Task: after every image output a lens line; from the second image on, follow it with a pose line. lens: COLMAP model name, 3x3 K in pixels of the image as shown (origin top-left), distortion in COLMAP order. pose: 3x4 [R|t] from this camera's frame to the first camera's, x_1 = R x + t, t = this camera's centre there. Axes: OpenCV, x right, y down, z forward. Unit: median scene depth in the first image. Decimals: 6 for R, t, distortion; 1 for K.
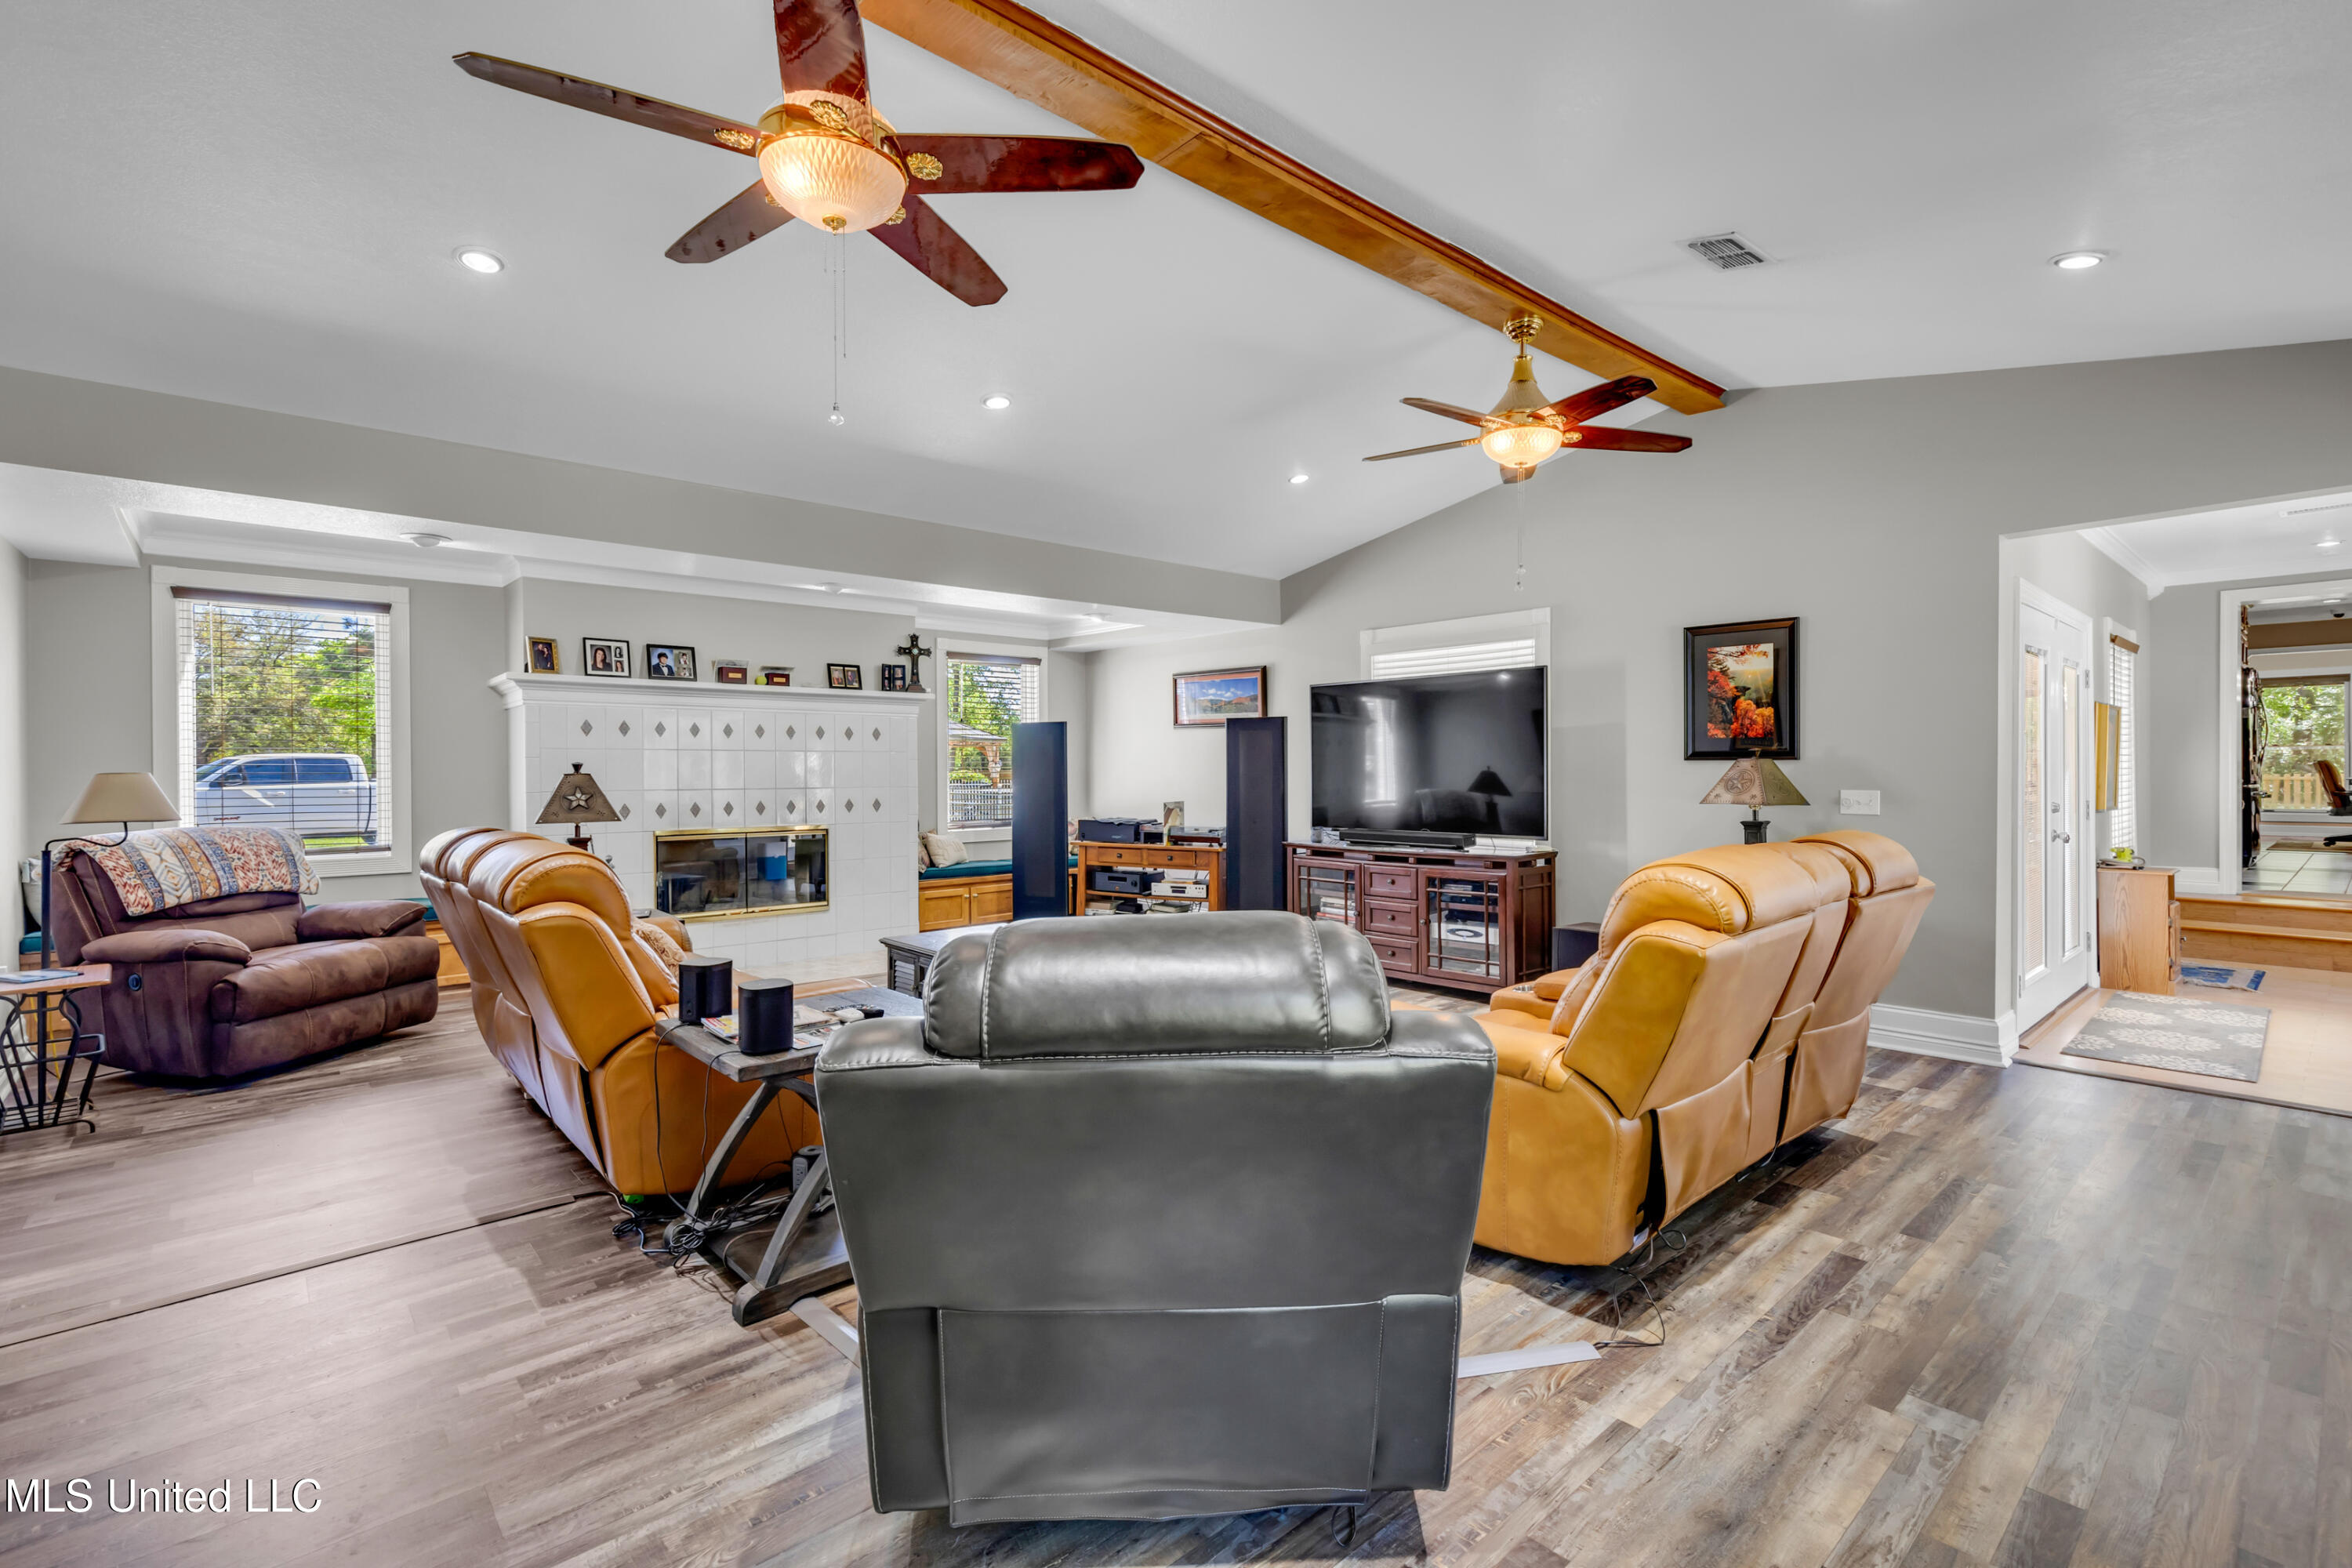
lens RADIAL K [[1090.6, 0, 1176.0], [0, 1090.6, 784.0], [0, 0, 1]] dist [0.003237, -0.000181]
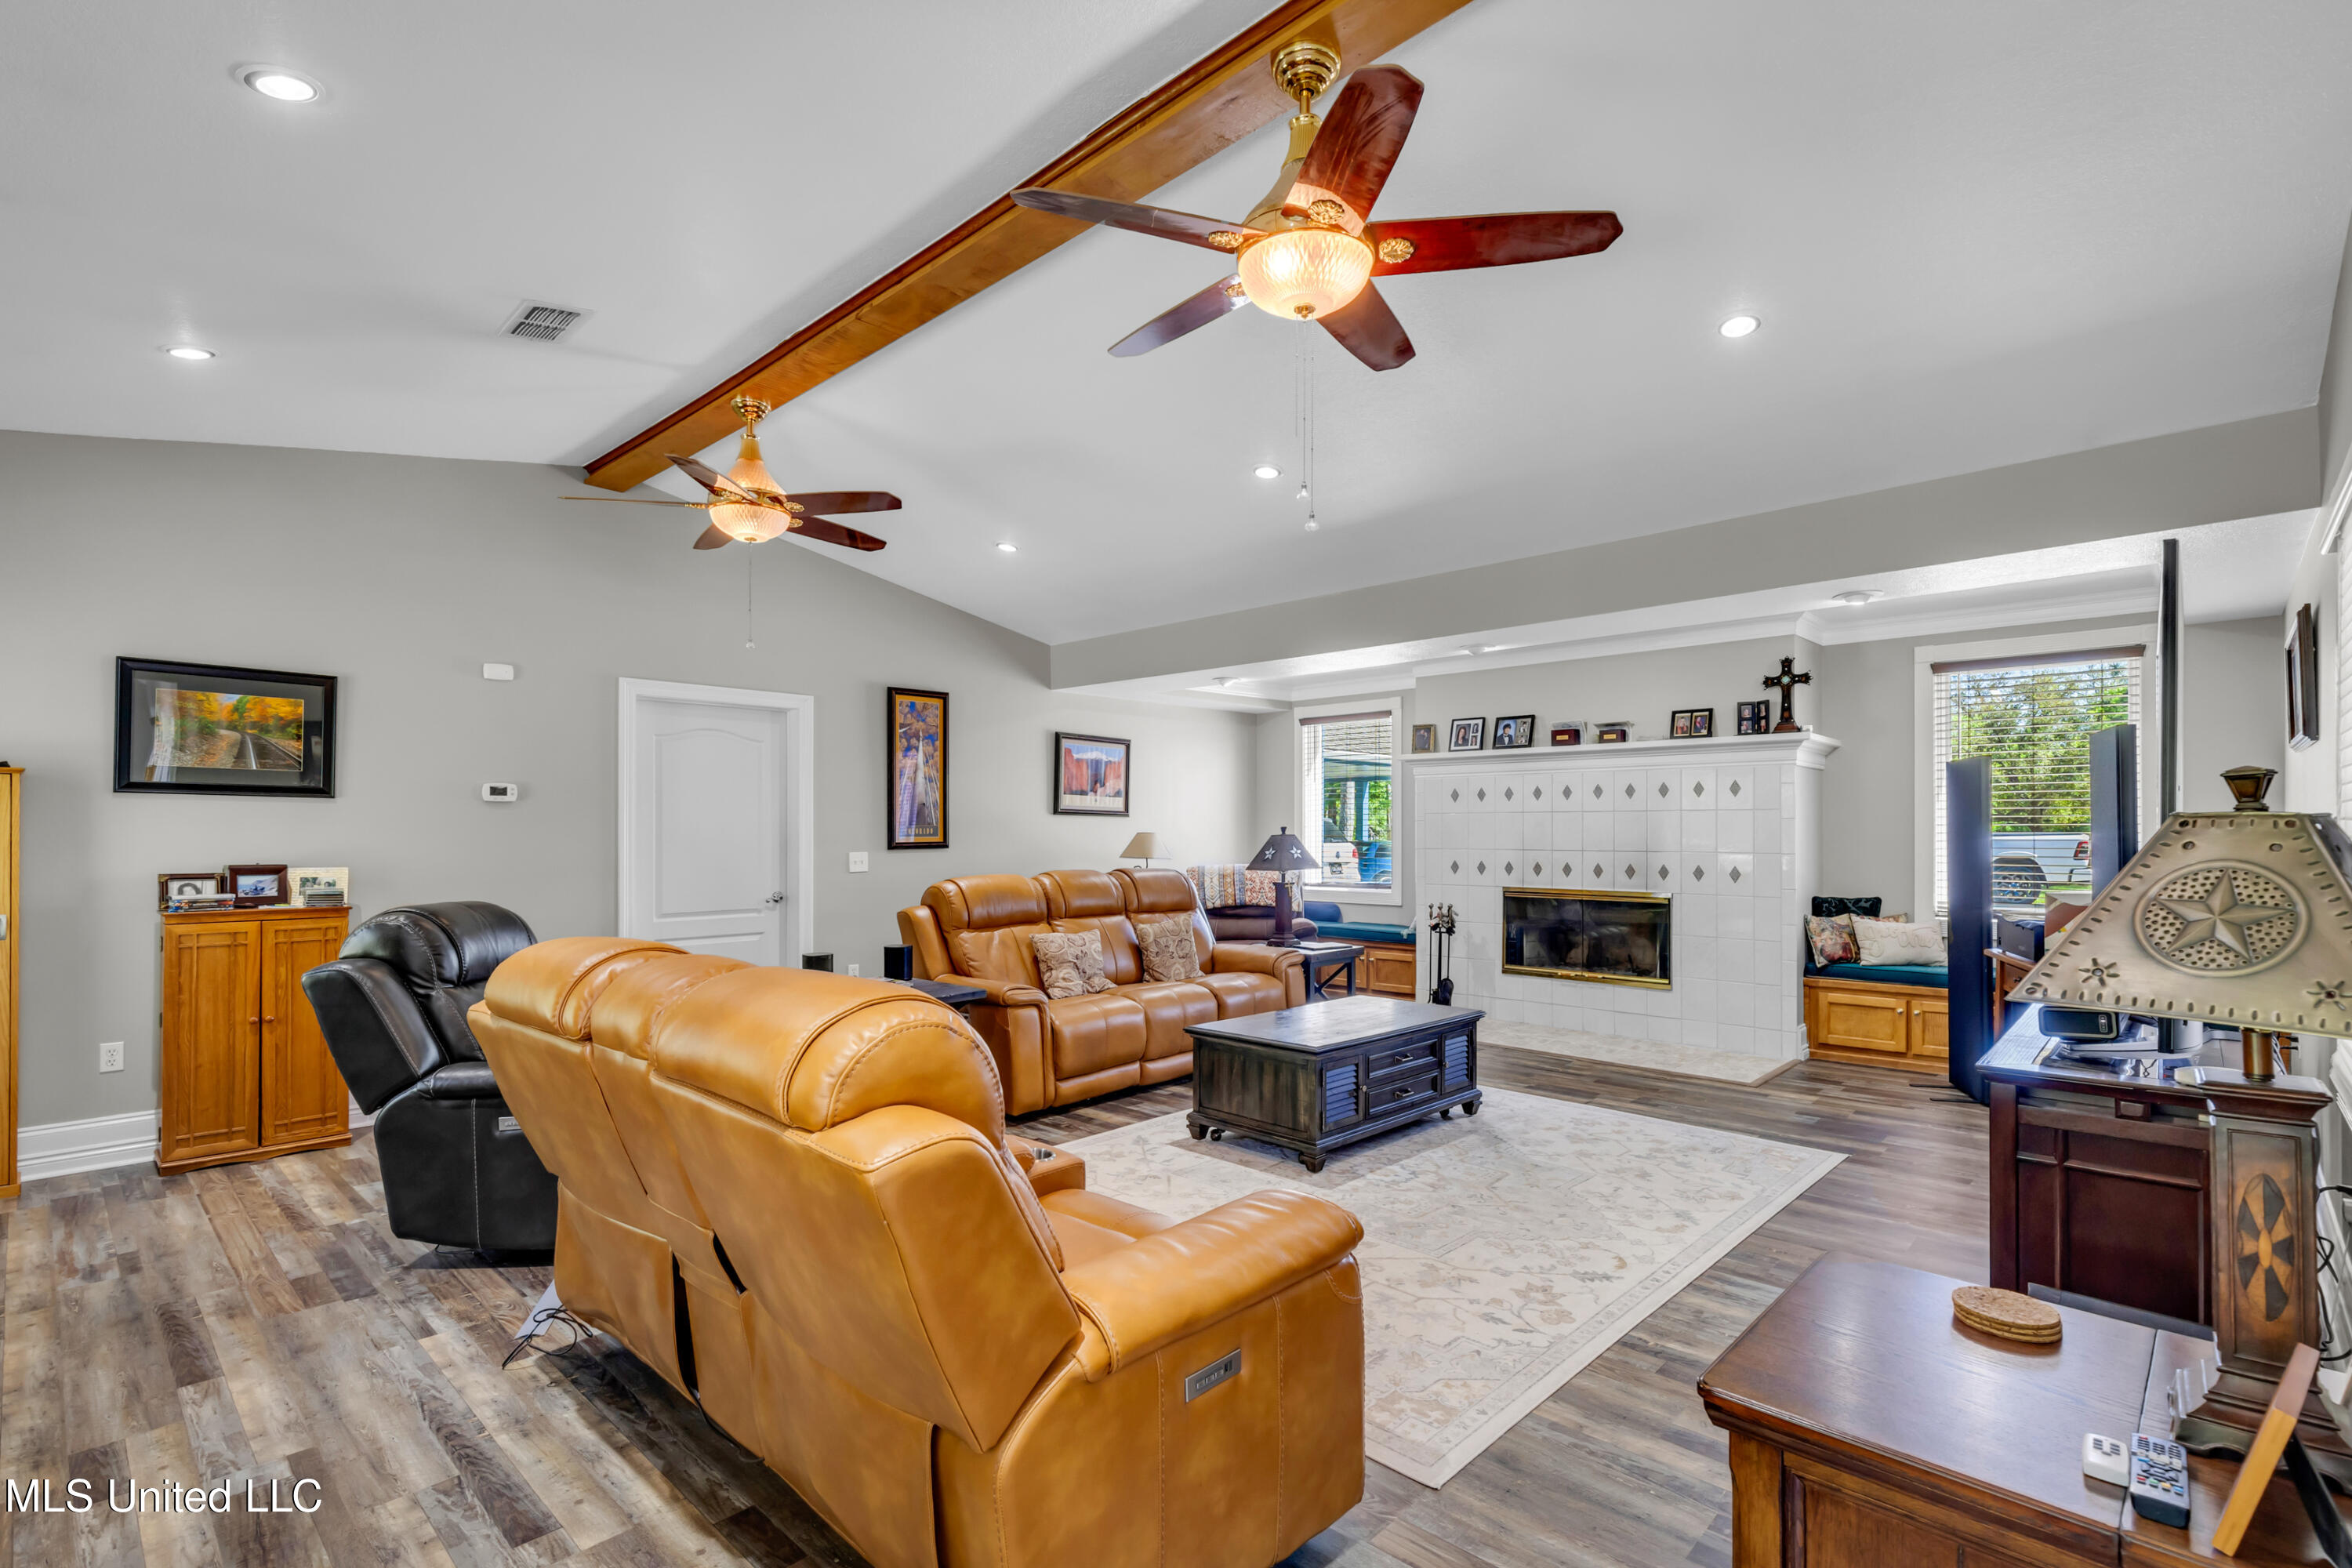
lens RADIAL K [[1085.4, 0, 1180.9], [0, 1085.4, 838.4], [0, 0, 1]] dist [0.003952, -0.000147]
pose [[0.072799, 0.011886, -0.997276, 0.607730], [-0.011373, 0.999874, 0.011087, -0.014360], [0.997282, 0.010535, 0.072925, 0.614729]]
